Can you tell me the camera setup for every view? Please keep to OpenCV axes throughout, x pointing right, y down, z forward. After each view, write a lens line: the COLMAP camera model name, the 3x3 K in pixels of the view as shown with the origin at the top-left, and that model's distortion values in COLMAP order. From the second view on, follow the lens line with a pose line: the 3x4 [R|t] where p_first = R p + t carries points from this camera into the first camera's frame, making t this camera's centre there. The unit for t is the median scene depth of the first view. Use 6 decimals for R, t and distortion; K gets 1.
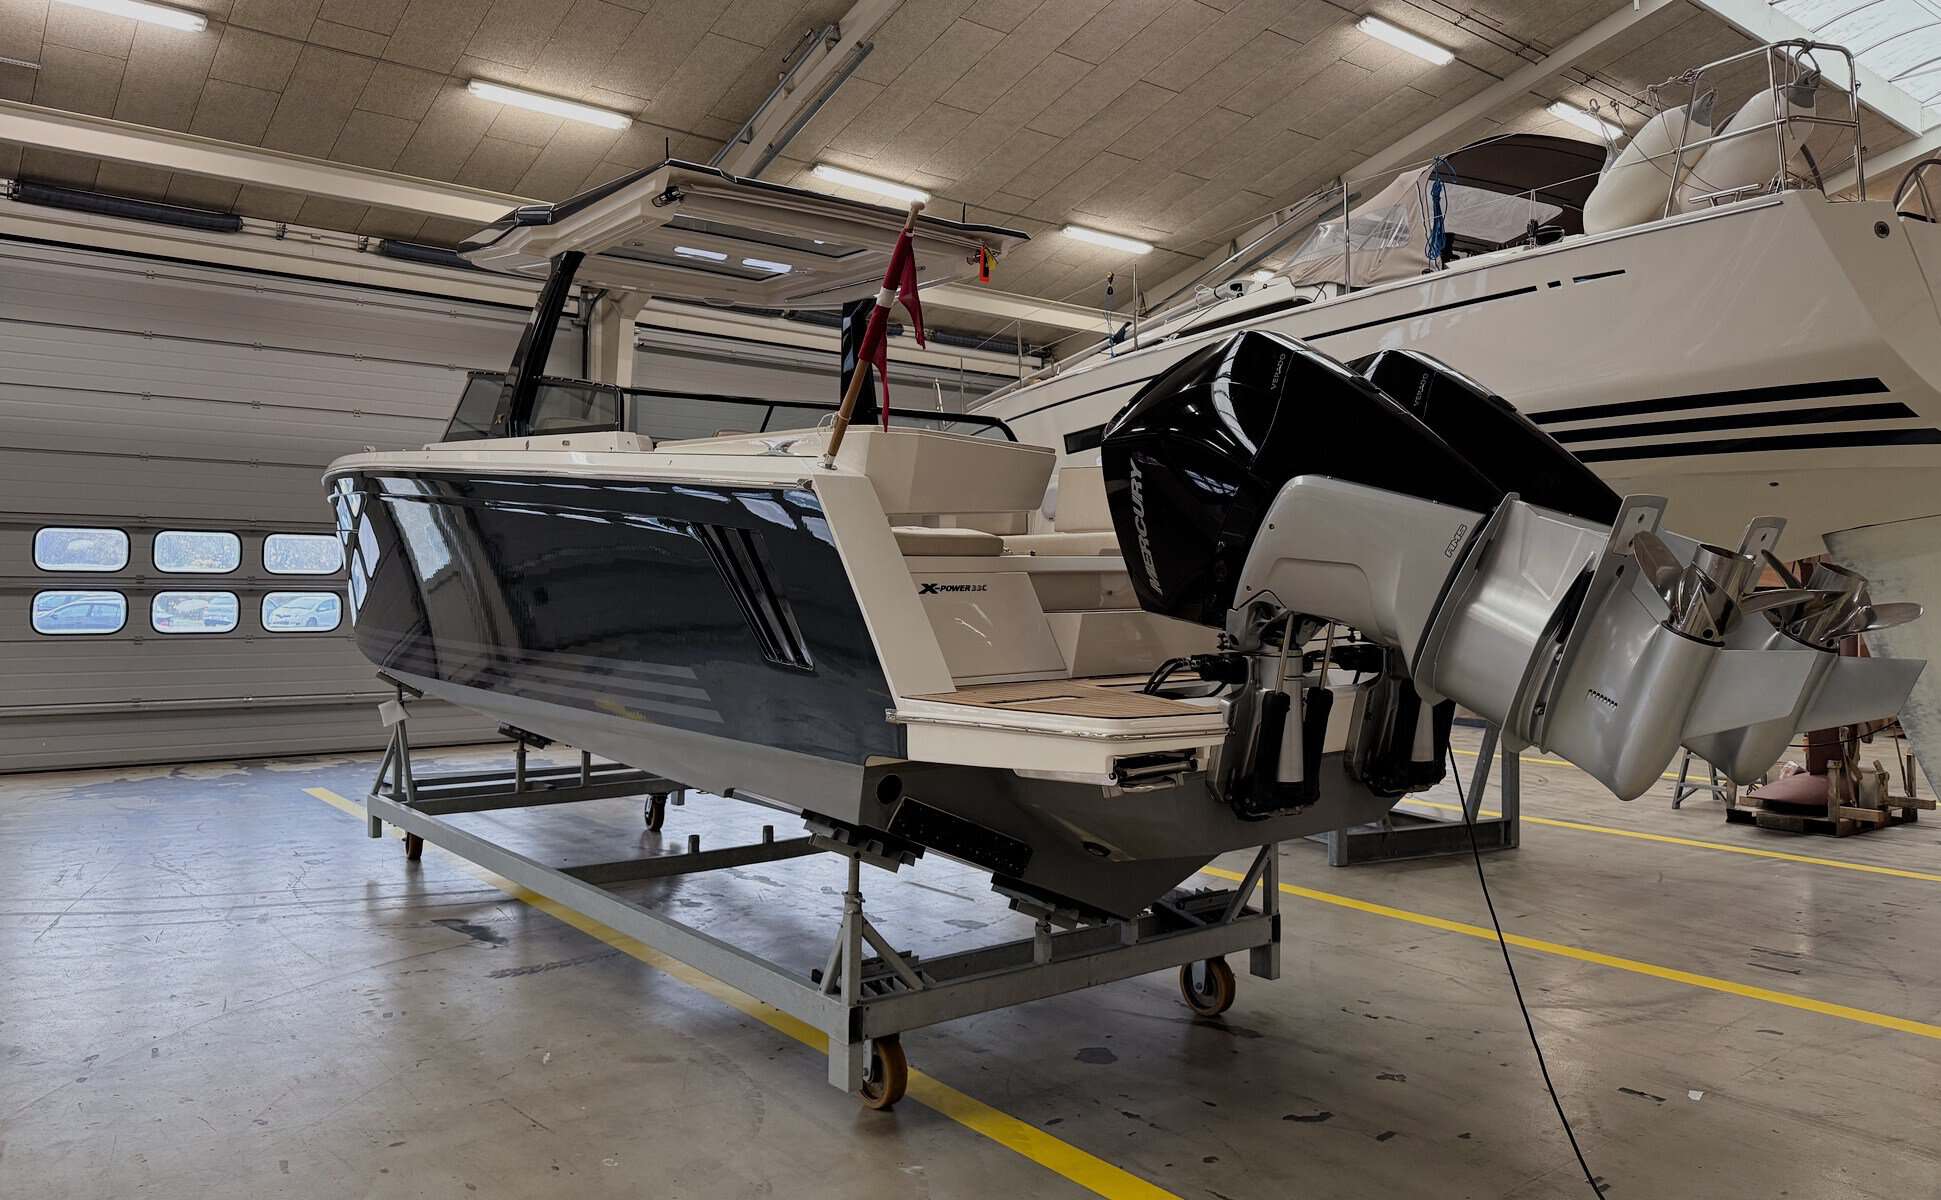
lens RADIAL K [[1339.7, 0, 969.5], [0, 1339.7, 597.5], [0, 0, 1]] dist [0.043022, -0.044867]
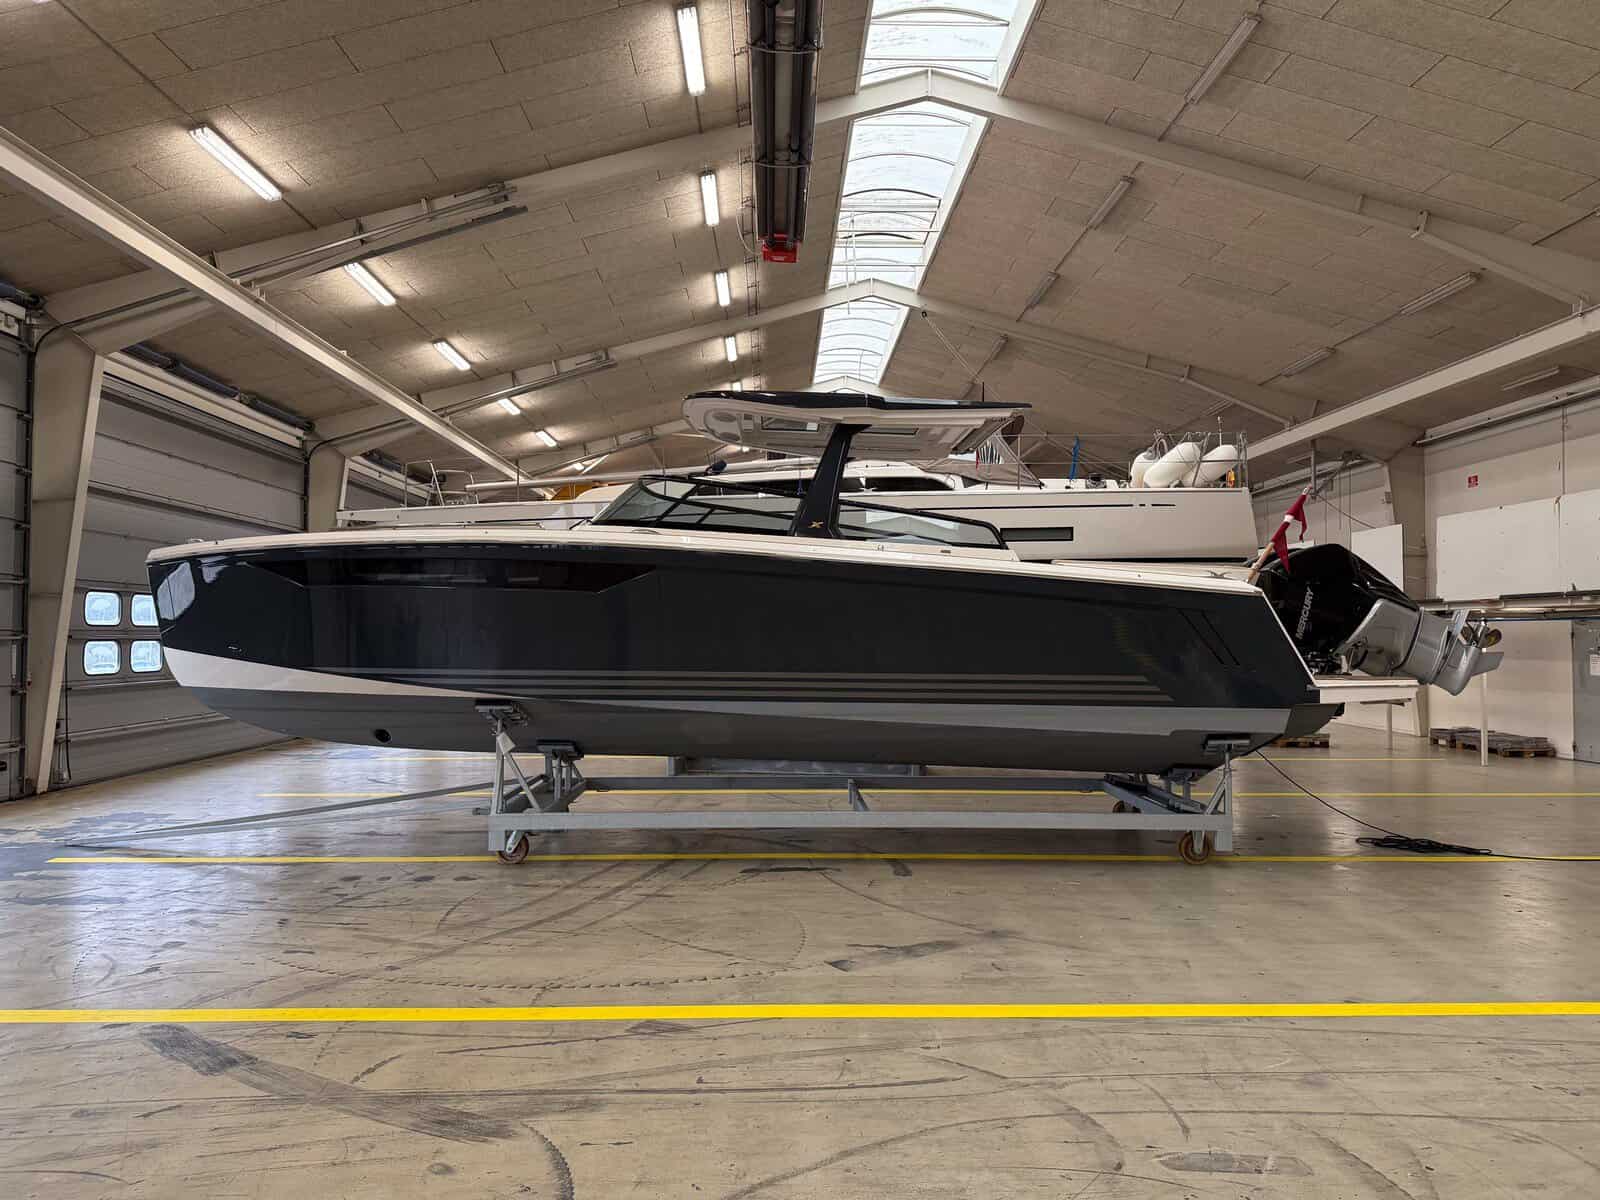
lens RADIAL K [[1132.7, 0, 793.1], [0, 1132.7, 605.2], [0, 0, 1]] dist [0.007136, 0.000980]
pose [[0.614230, 0.022956, 0.788793, -1.476373], [0.001955, 0.999529, -0.030611, -0.001908], [-0.789124, 0.020344, 0.613896, 0.285061]]
